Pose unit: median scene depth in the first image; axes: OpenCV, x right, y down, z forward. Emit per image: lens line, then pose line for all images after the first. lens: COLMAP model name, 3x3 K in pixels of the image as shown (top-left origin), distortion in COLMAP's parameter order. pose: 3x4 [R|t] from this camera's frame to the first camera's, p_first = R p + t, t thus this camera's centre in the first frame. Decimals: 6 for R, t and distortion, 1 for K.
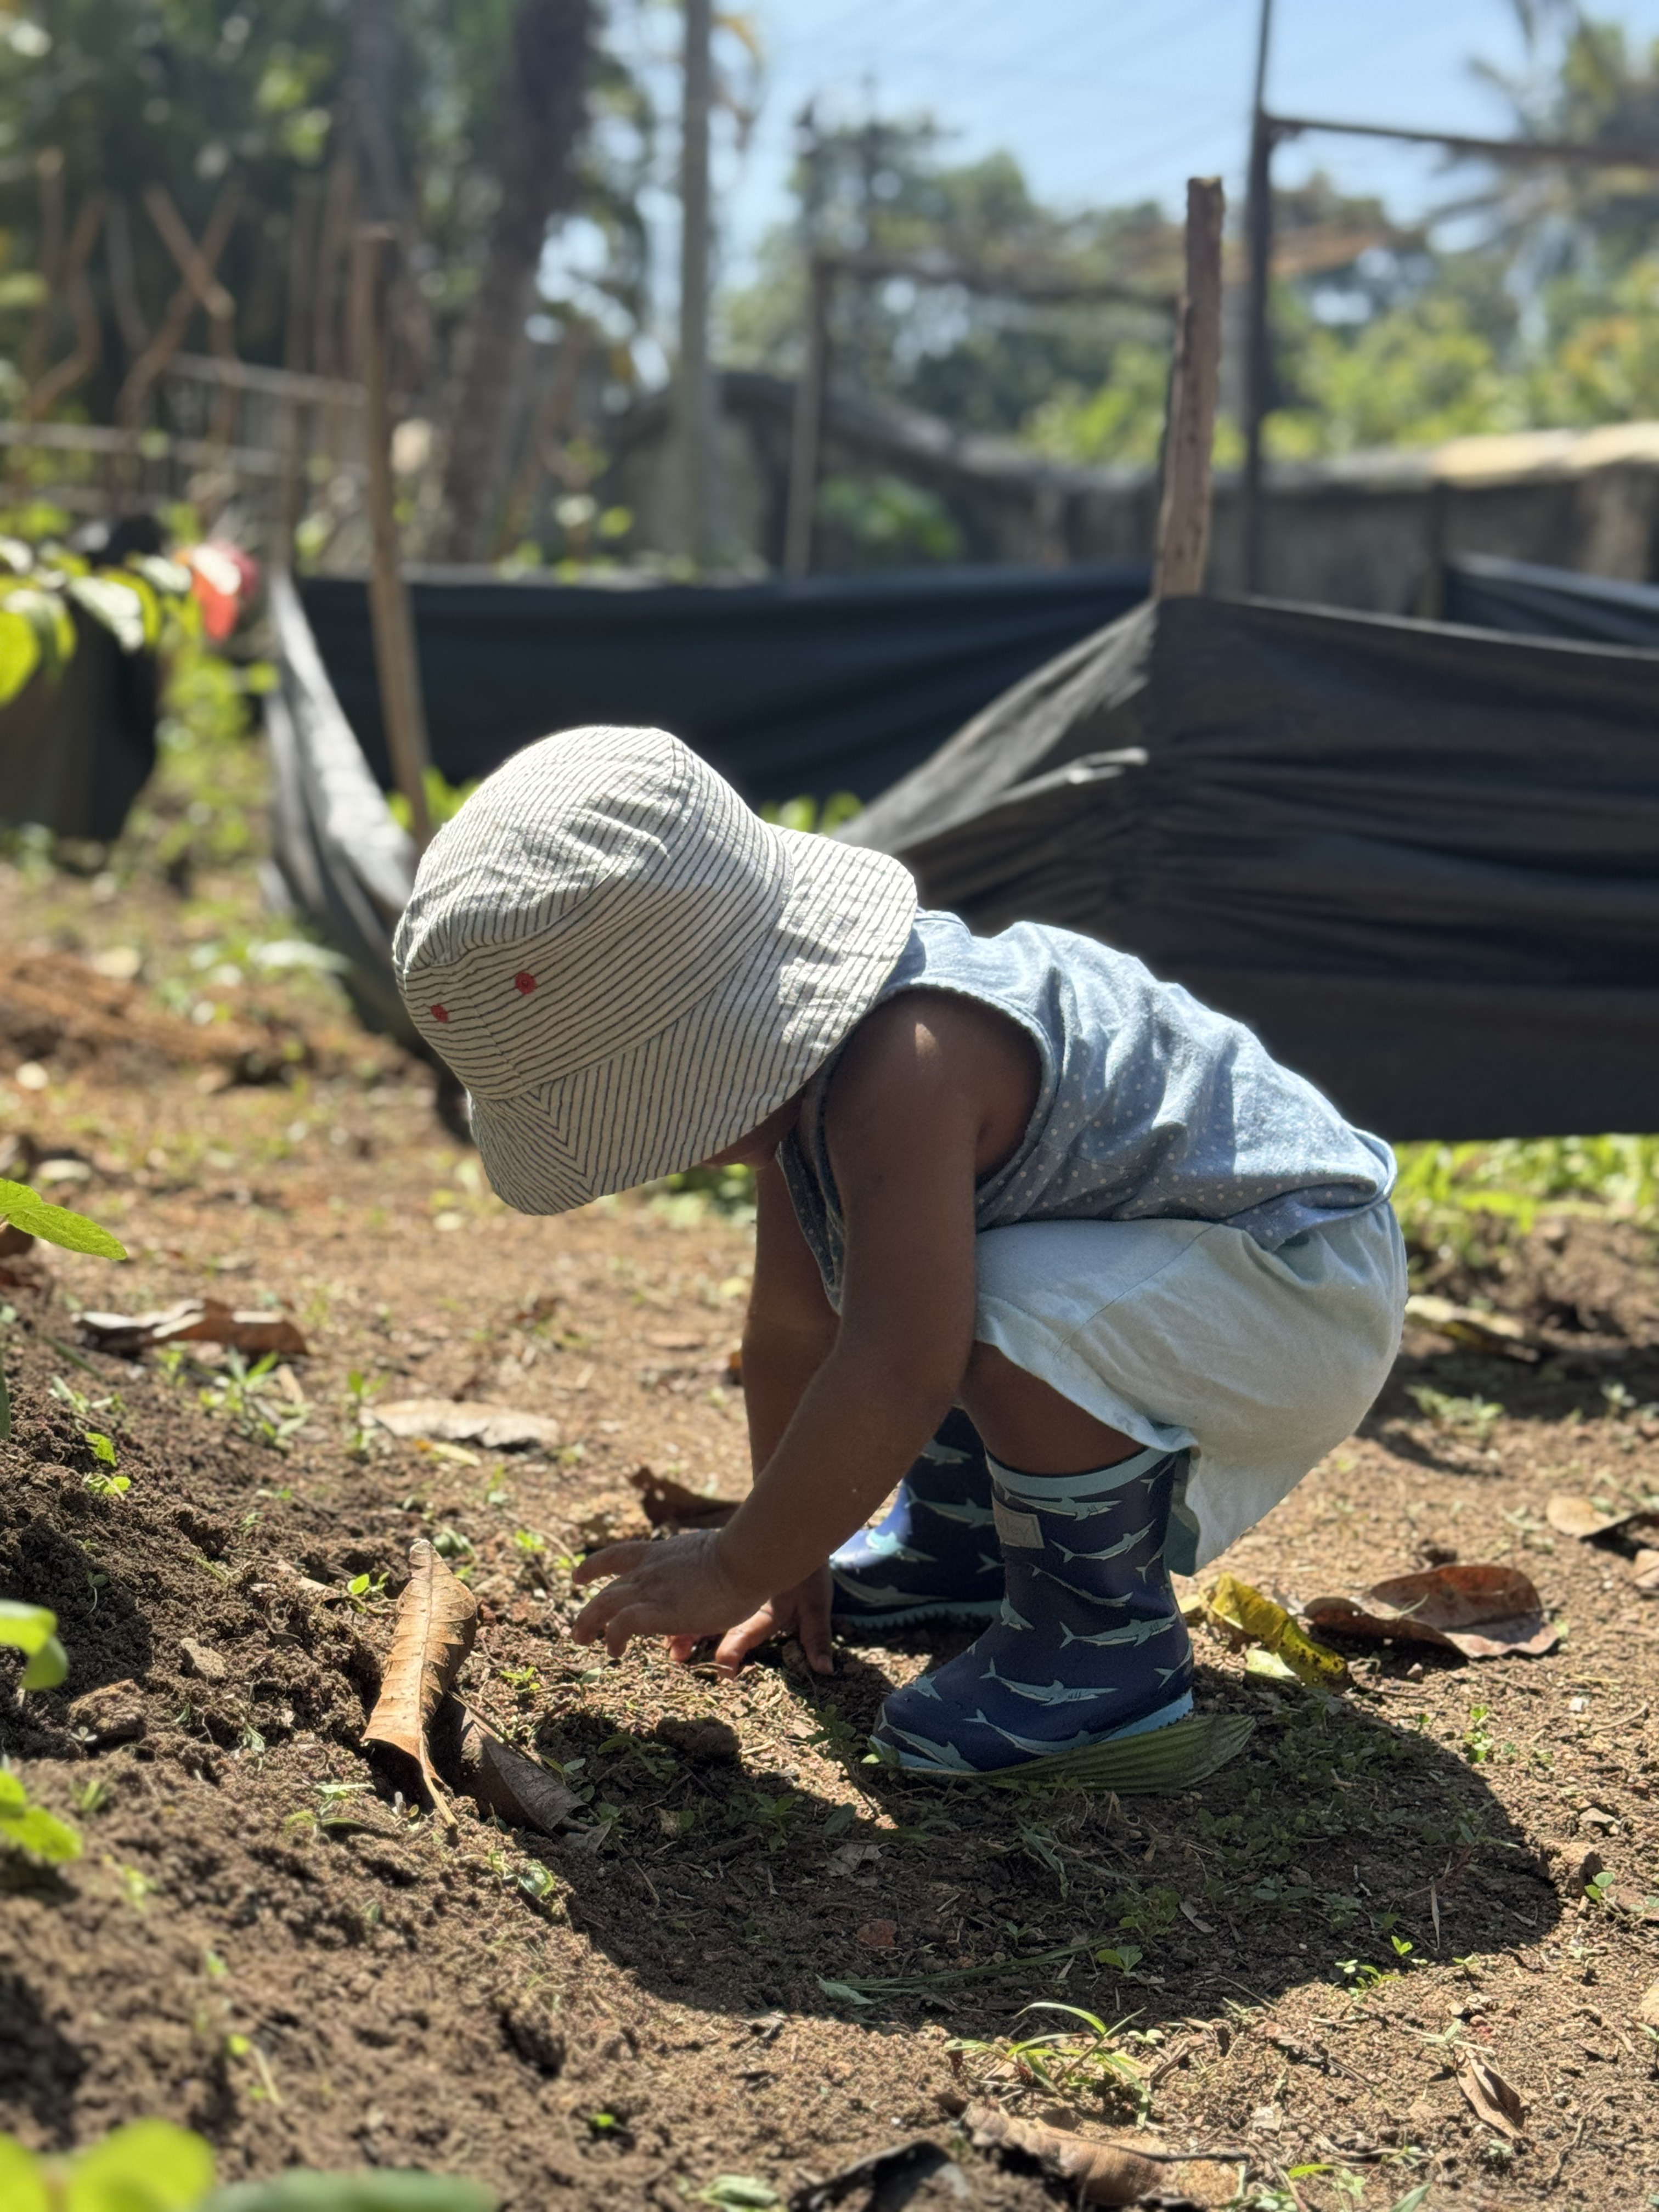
lens RADIAL K [[3207.2, 0, 792.1], [0, 3207.2, 1102.7], [0, 0, 1]] dist [0.075891, 0.000000]
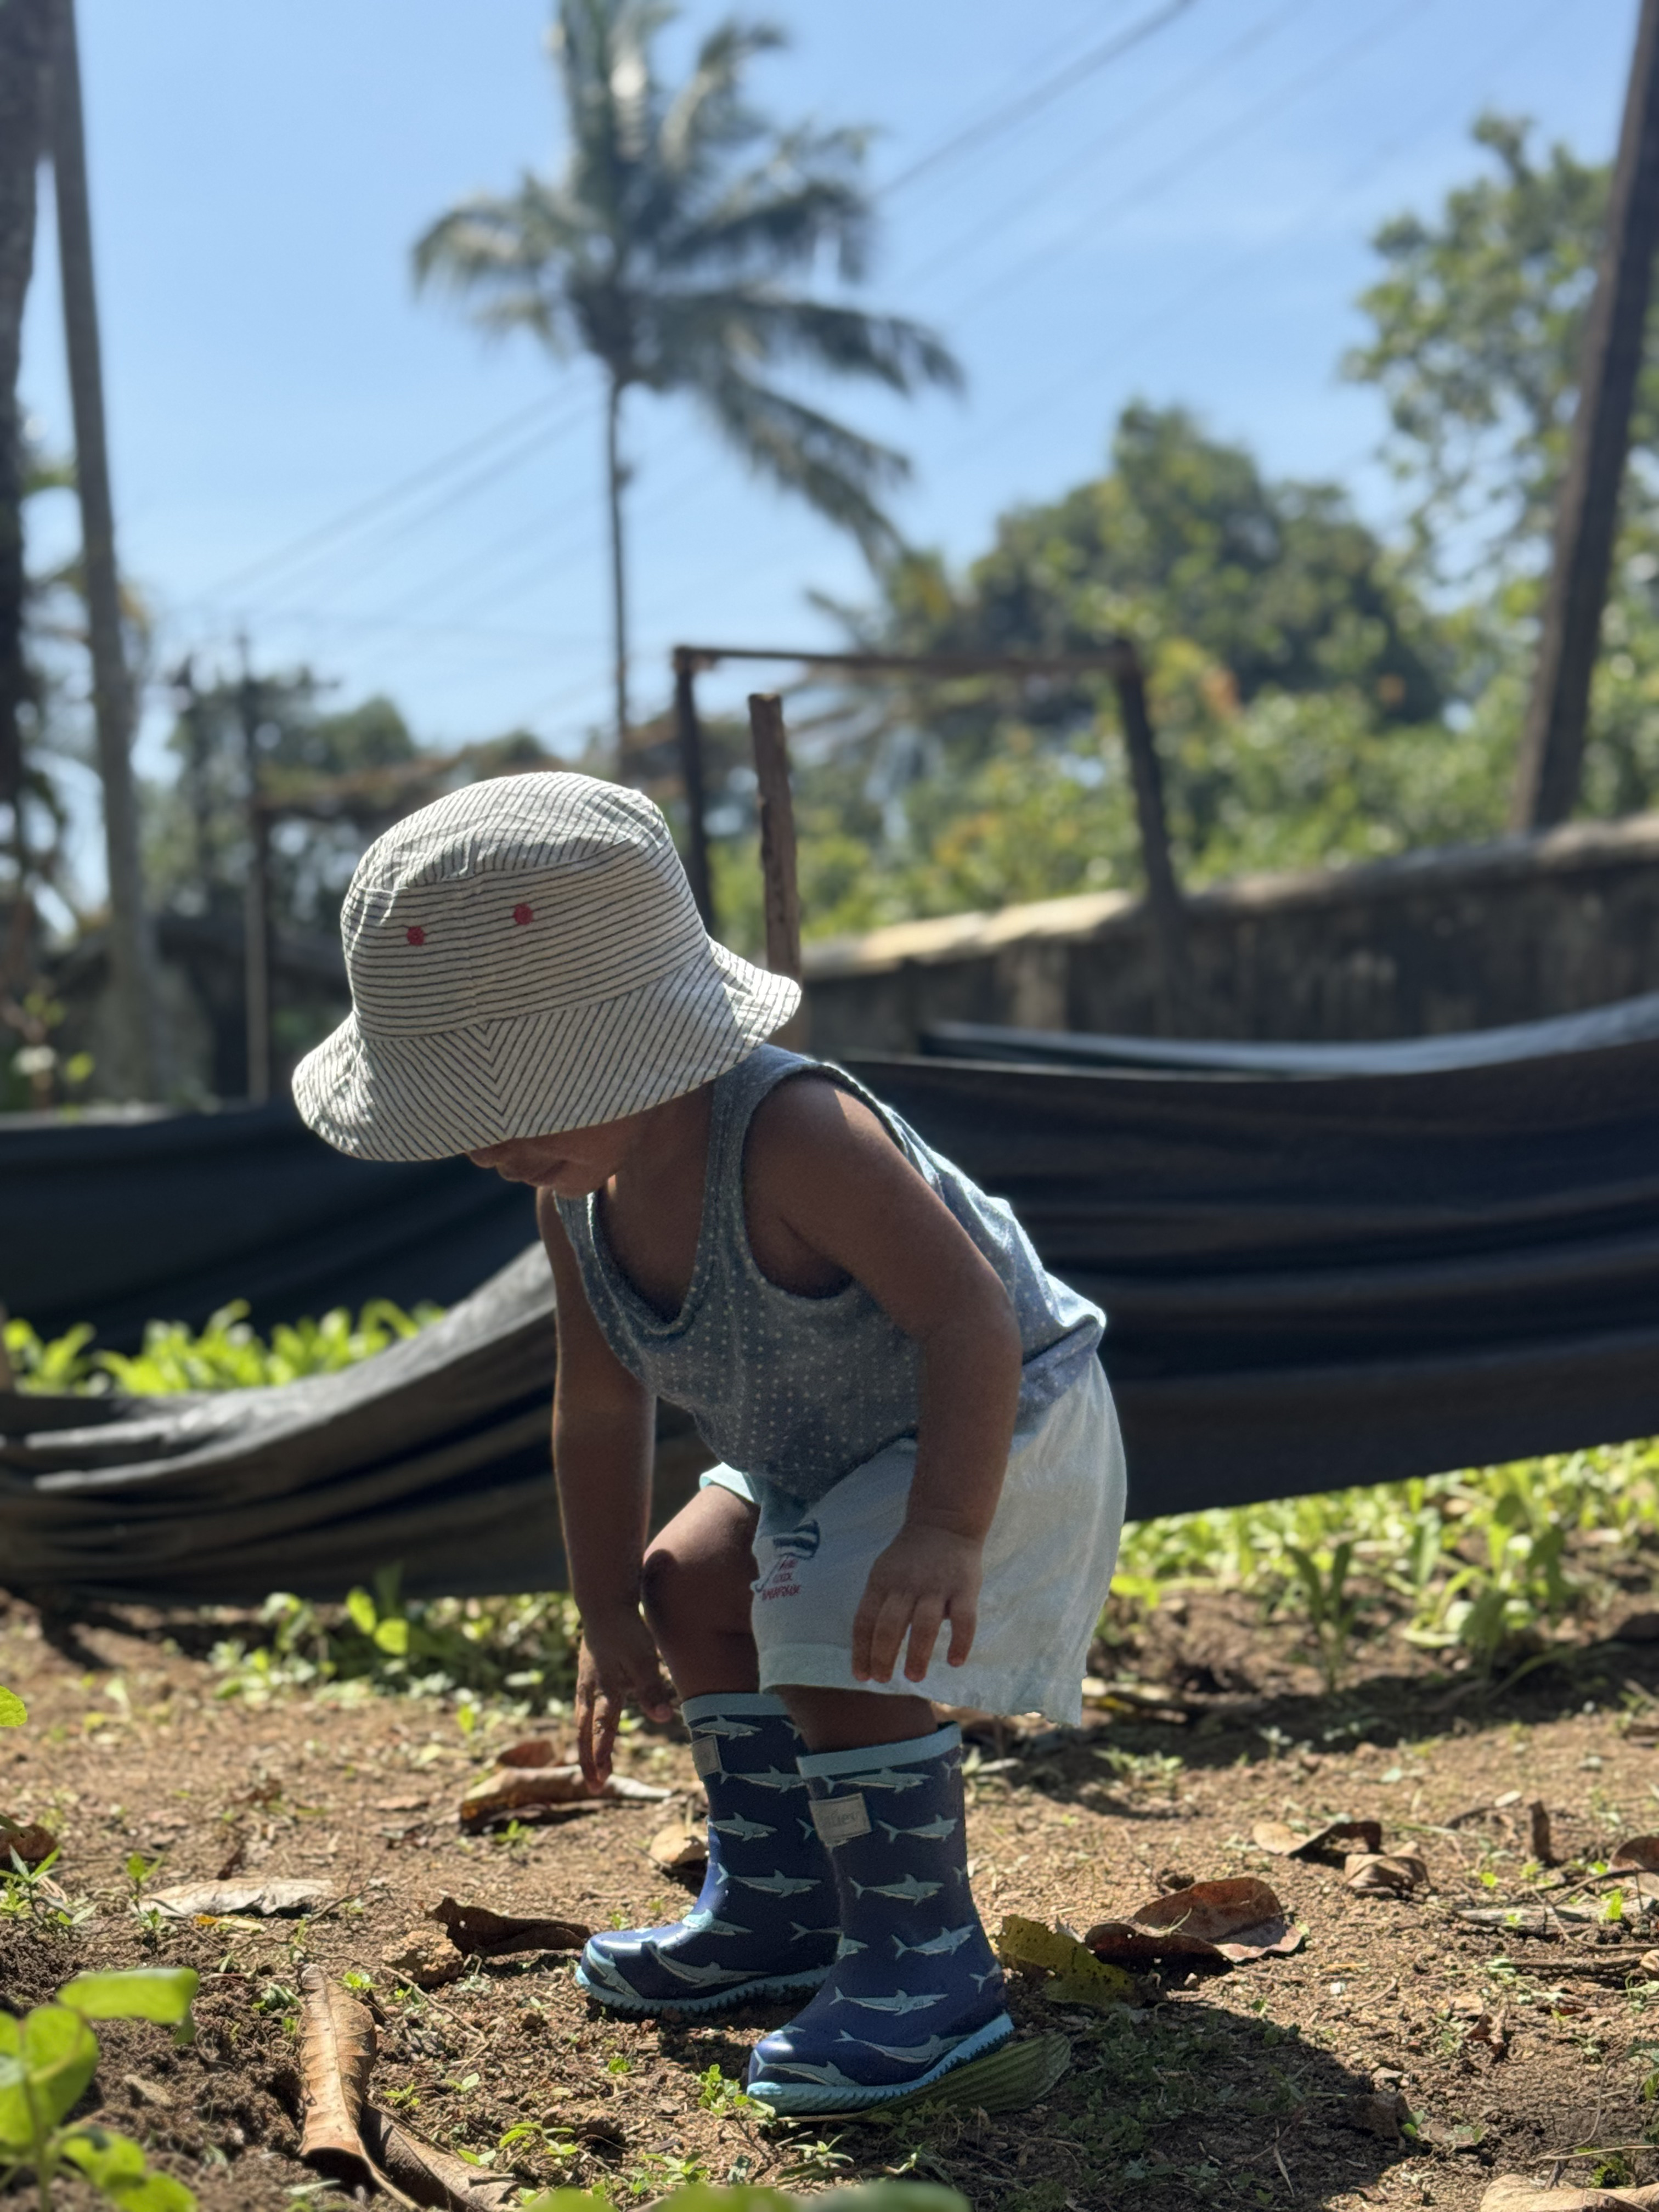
lens RADIAL K [[3207.2, 0, 831.0], [0, 3207.2, 1088.1], [0, 0, 1]] dist [0.075891, 0.000000]
pose [[0.977252, -0.088121, 0.192906, -0.102693], [0.118339, 0.981396, -0.151190, 0.027269], [-0.175994, 0.170579, 0.969499, -0.088905]]
